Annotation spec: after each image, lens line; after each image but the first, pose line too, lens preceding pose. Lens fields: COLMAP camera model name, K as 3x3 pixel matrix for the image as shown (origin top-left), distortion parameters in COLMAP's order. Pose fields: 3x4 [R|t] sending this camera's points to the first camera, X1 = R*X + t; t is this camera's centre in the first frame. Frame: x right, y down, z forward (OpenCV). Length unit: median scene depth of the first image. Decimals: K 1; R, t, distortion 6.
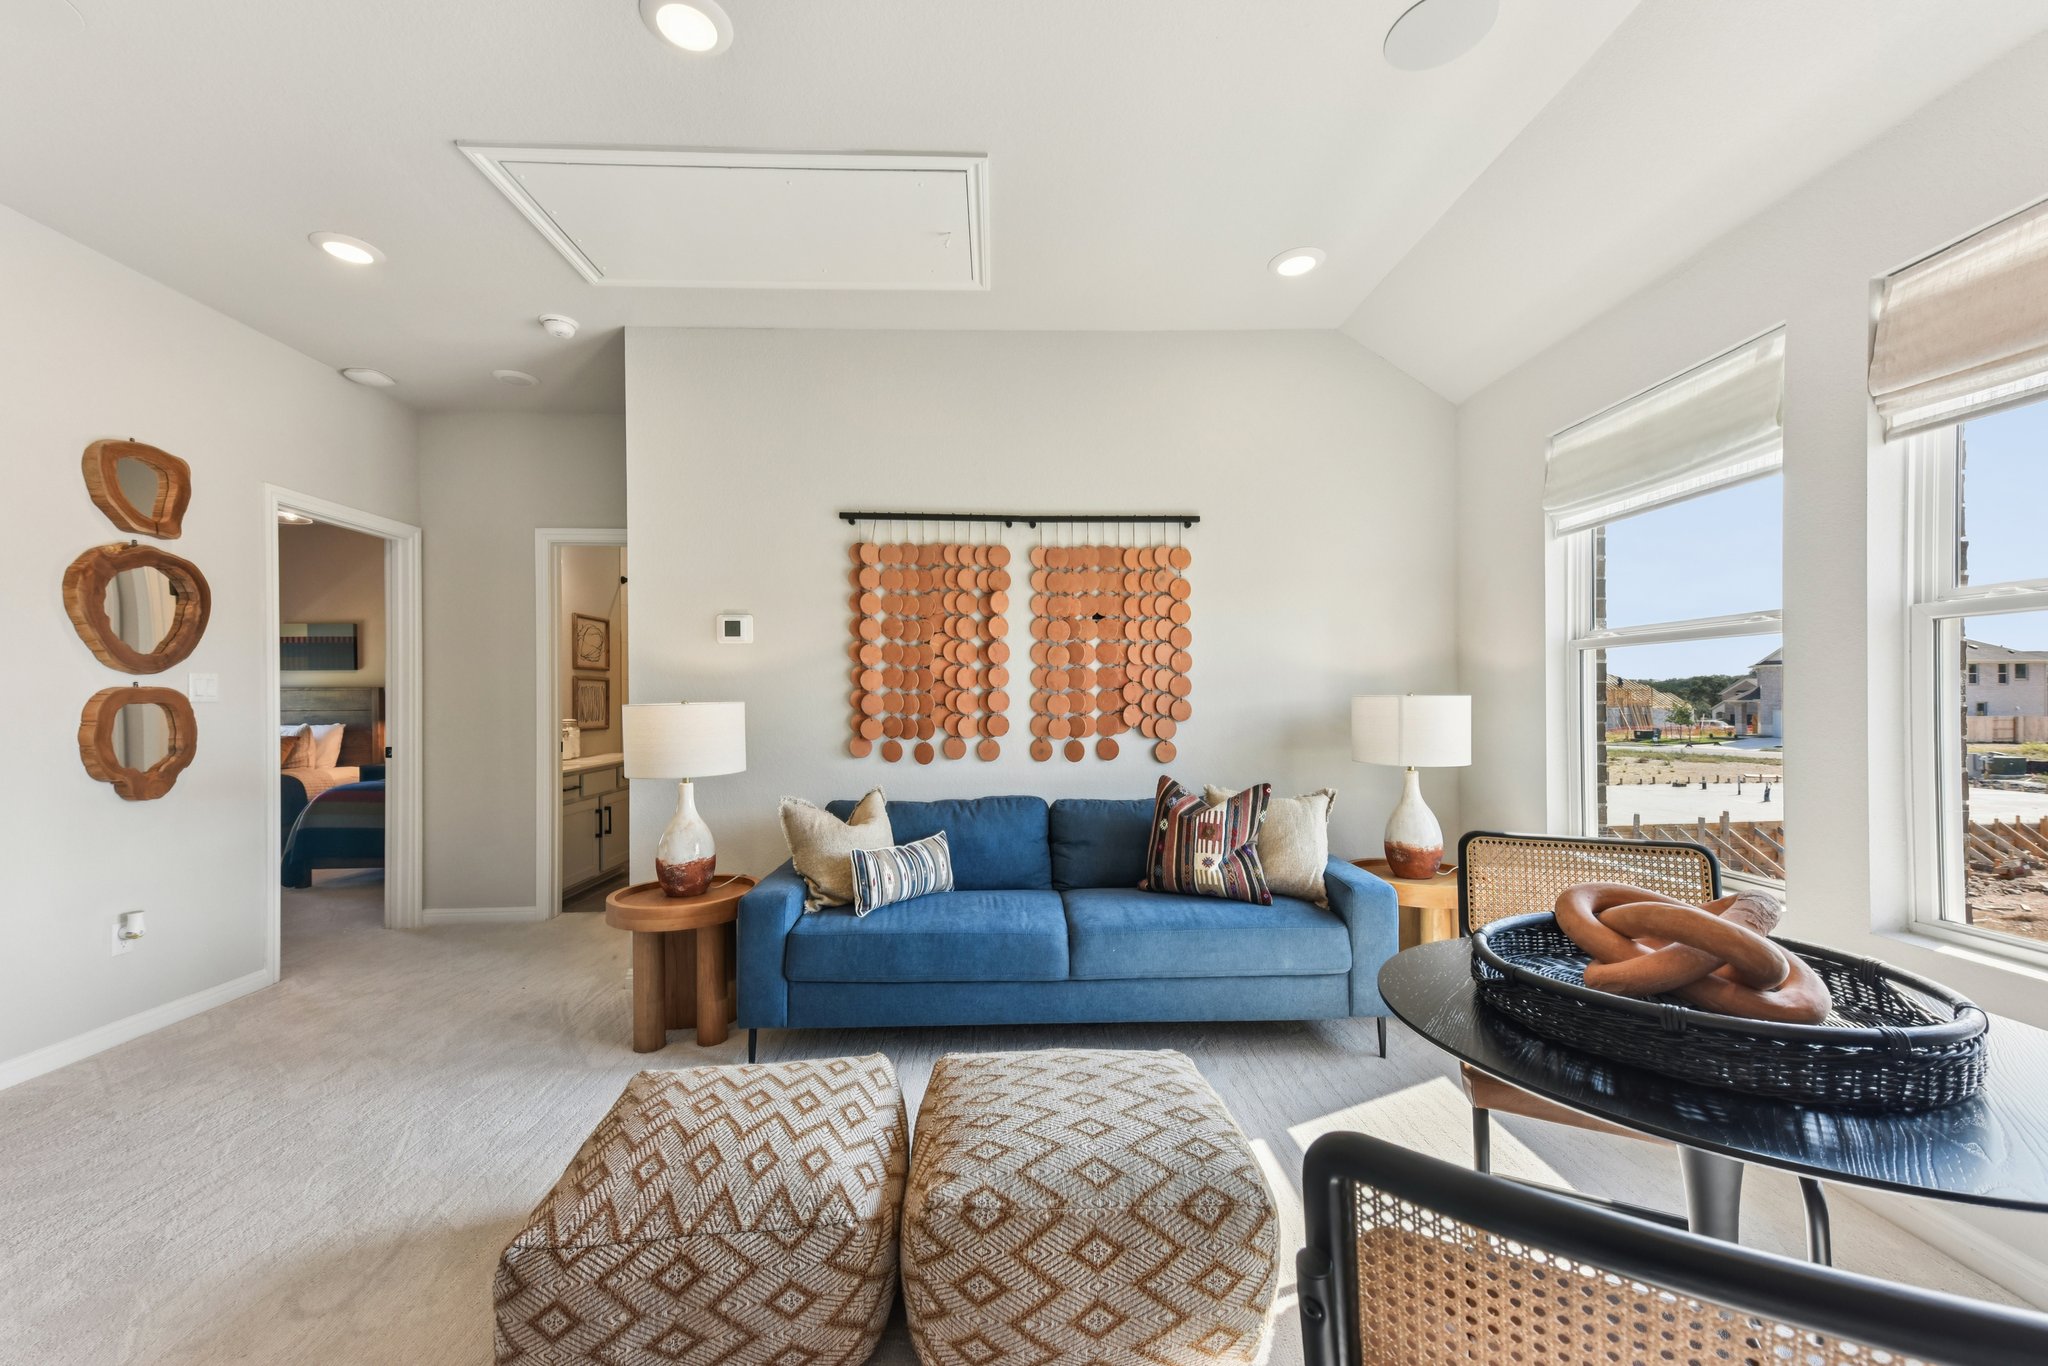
lens RADIAL K [[799.7, 0, 1016.8], [0, 799.7, 688.1], [0, 0, 1]] dist [0.032306, -0.002370]
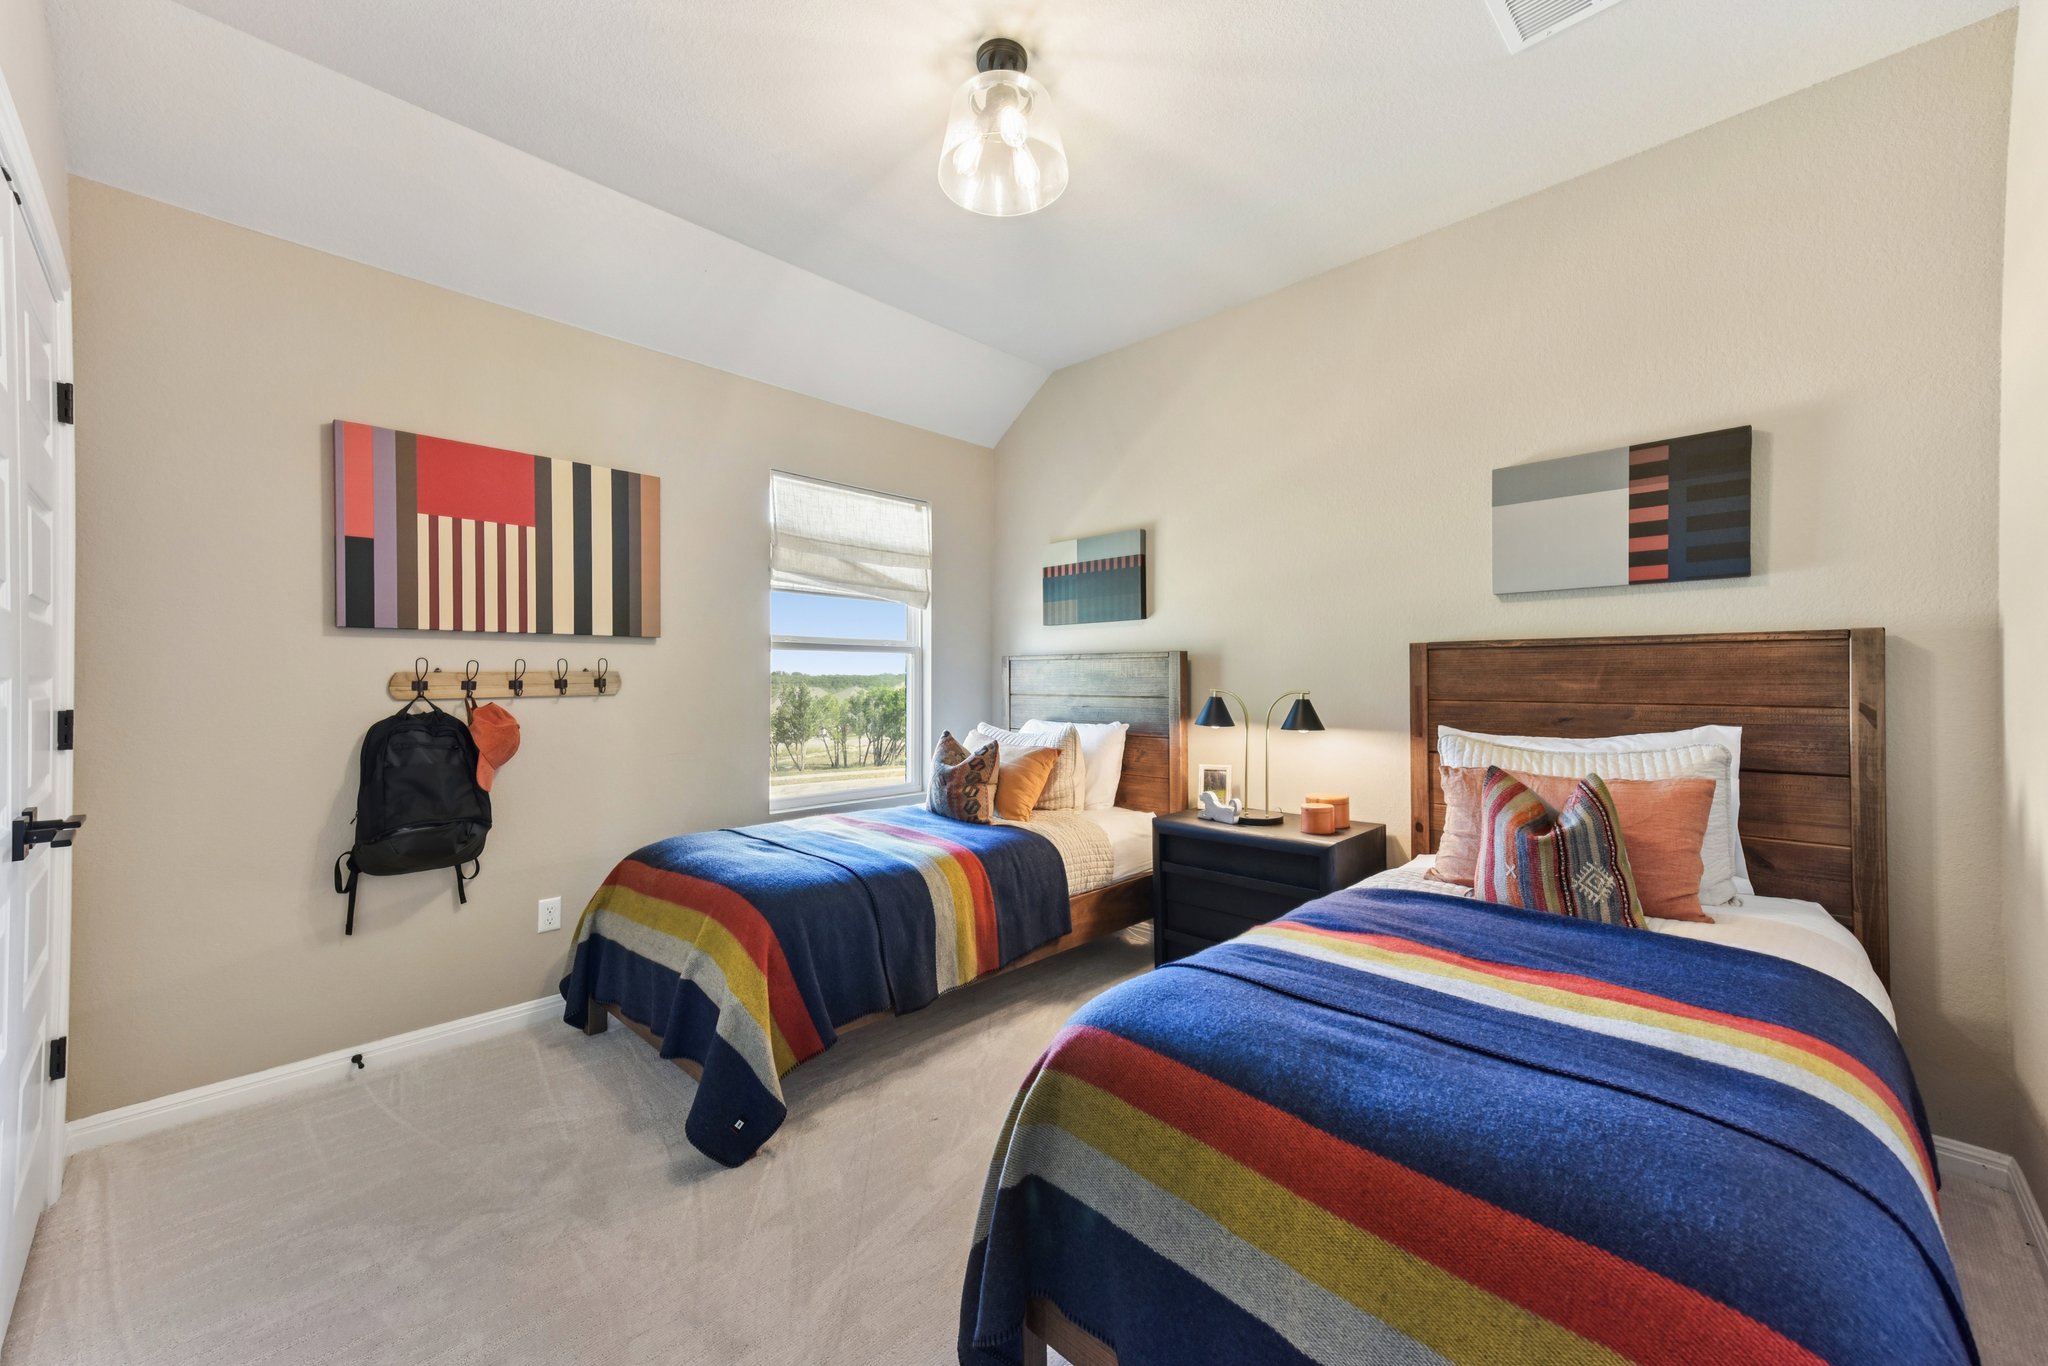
lens RADIAL K [[799.7, 0, 1042.0], [0, 799.7, 674.0], [0, 0, 1]] dist [0.032306, -0.002370]
pose [[0.700694, -0.000787, -0.713462, -0.499897], [-0.000706, 0.999998, -0.001797, 0.013957], [0.713462, 0.001762, 0.700692, 0.606530]]
